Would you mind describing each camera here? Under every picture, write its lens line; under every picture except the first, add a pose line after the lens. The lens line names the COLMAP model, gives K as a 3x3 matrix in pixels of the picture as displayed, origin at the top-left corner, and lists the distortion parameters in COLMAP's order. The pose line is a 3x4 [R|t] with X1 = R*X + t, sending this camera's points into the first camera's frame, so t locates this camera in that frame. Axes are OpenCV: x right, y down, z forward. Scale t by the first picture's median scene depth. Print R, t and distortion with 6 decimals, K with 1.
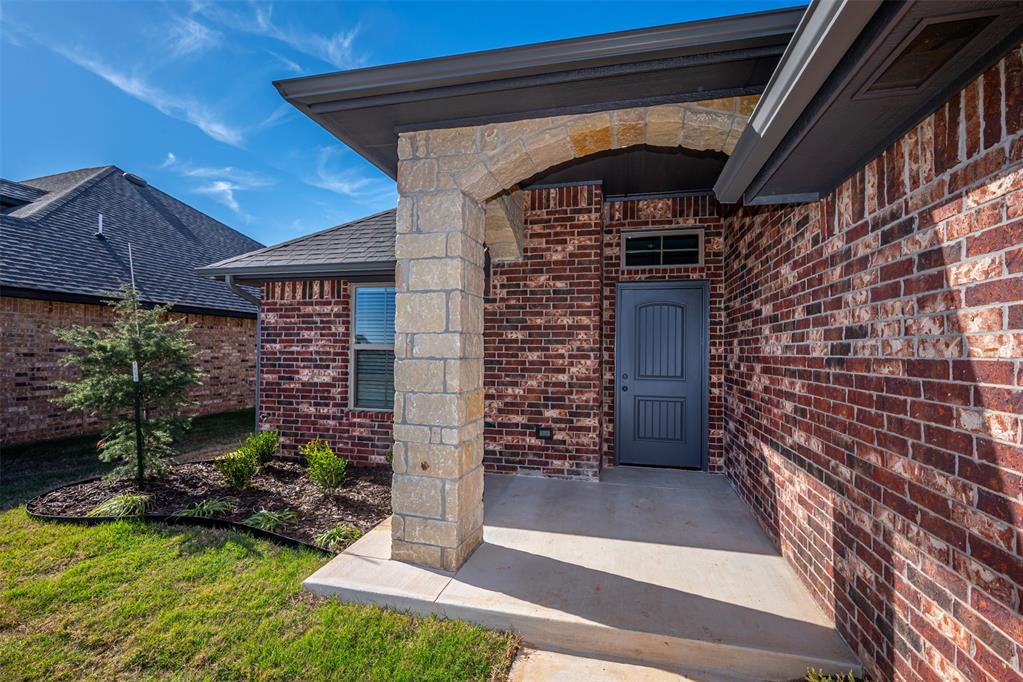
lens RADIAL K [[412.3, 0, 511.5], [0, 412.3, 341.0], [0, 0, 1]] dist [0.000793, 0.000064]
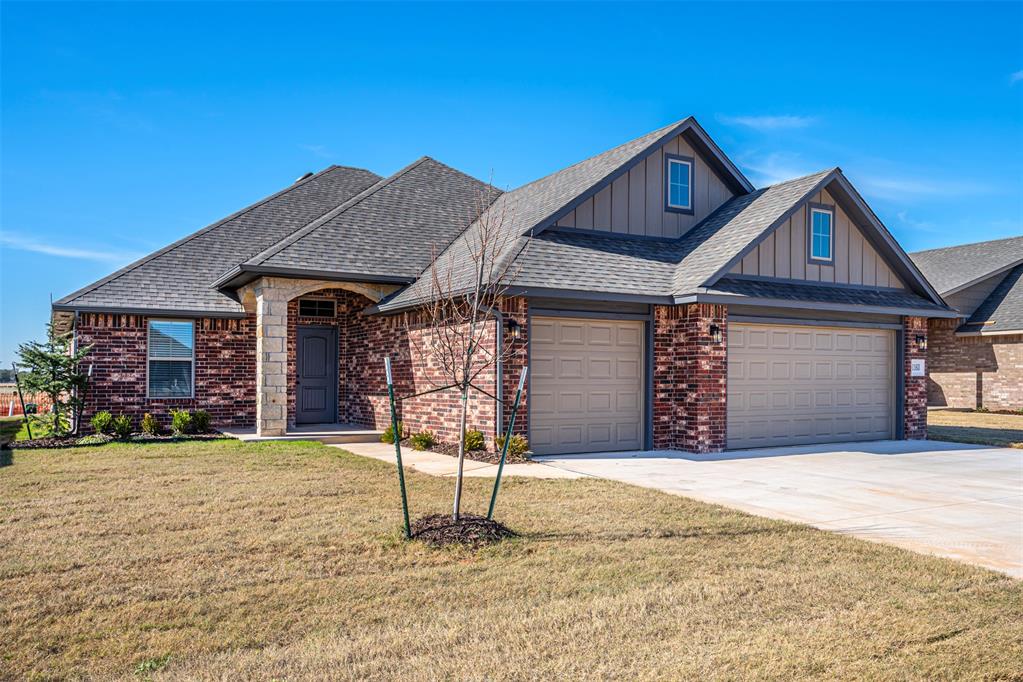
lens RADIAL K [[873.6, 0, 511.5], [0, 873.6, 341.0], [0, 0, 1]] dist [-0.004094, -0.001977]
pose [[0.681665, 0.022575, 0.731316, -1.962687], [-0.005863, 0.999660, -0.025393, 0.024745], [-0.731641, 0.013022, 0.681566, -2.385795]]
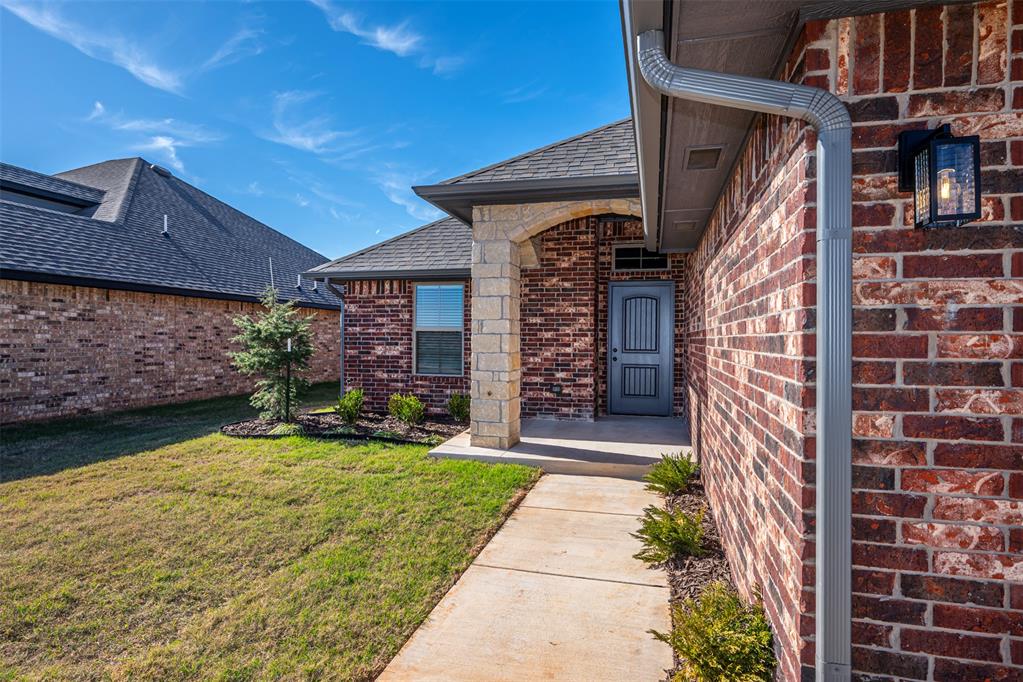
lens RADIAL K [[505.7, 0, 512.4], [0, 505.7, 332.4], [0, 0, 1]] dist [0.000925, 0.000200]
pose [[0.999982, -0.003379, -0.004907, -0.057367], [0.003440, 0.999916, 0.012479, 0.005248], [0.004865, -0.012496, 0.999910, -0.697146]]
